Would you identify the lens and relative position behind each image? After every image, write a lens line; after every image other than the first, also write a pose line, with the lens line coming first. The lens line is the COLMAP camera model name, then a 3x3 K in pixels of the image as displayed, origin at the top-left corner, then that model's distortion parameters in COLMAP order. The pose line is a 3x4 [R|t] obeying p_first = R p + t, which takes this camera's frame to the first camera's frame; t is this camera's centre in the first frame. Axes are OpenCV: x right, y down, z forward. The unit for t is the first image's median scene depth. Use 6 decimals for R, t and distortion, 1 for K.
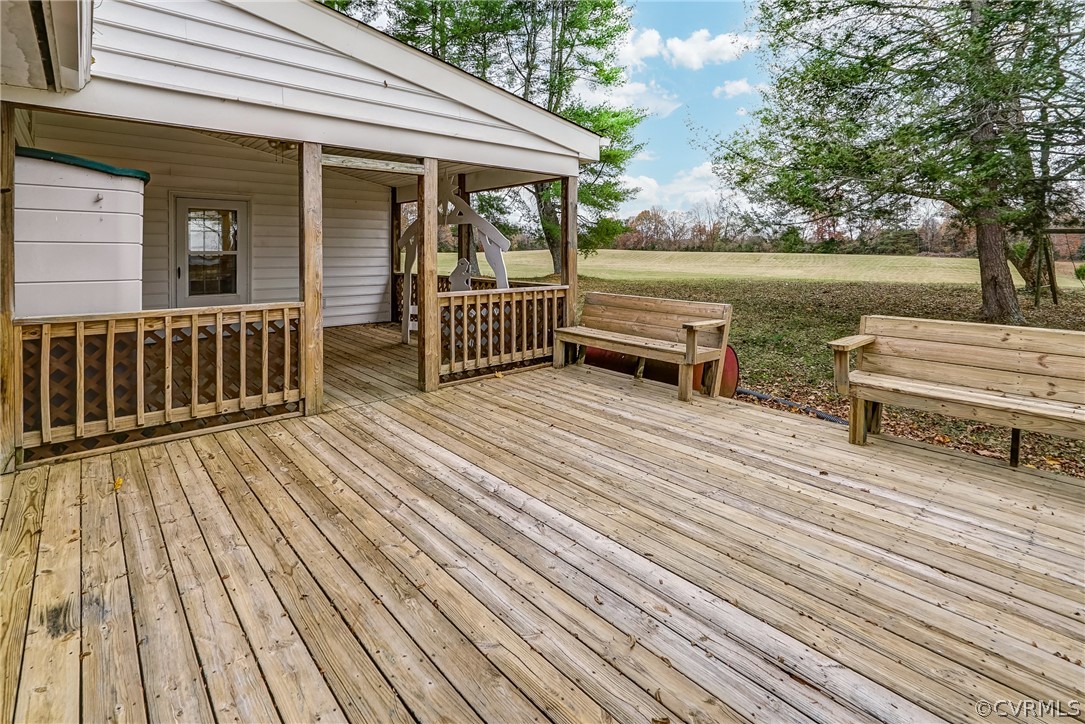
lens RADIAL K [[508.3, 0, 542.5], [0, 508.3, 362.0], [0, 0, 1]] dist [-0.000767, -0.000122]
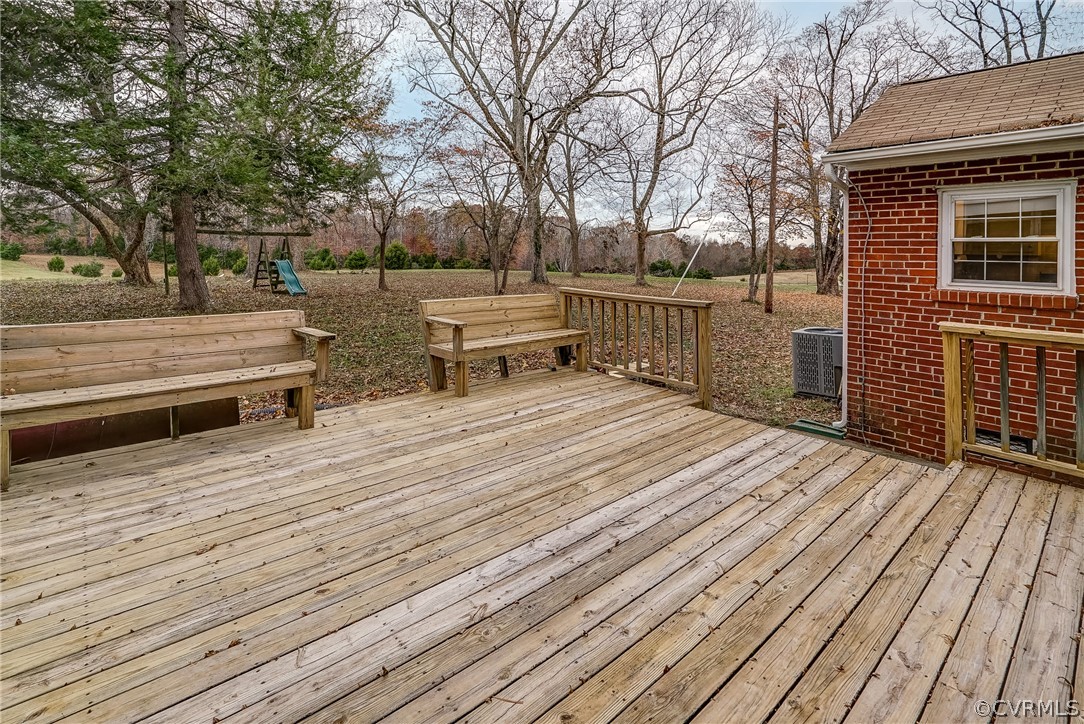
lens RADIAL K [[507.9, 0, 542.0], [0, 507.9, 362.0], [0, 0, 1]] dist [-0.000767, -0.000122]
pose [[0.000304, -0.213724, 0.976894, -0.911951], [0.200979, 0.956974, 0.209303, -0.224583], [-0.979596, 0.196271, 0.043245, 1.043604]]
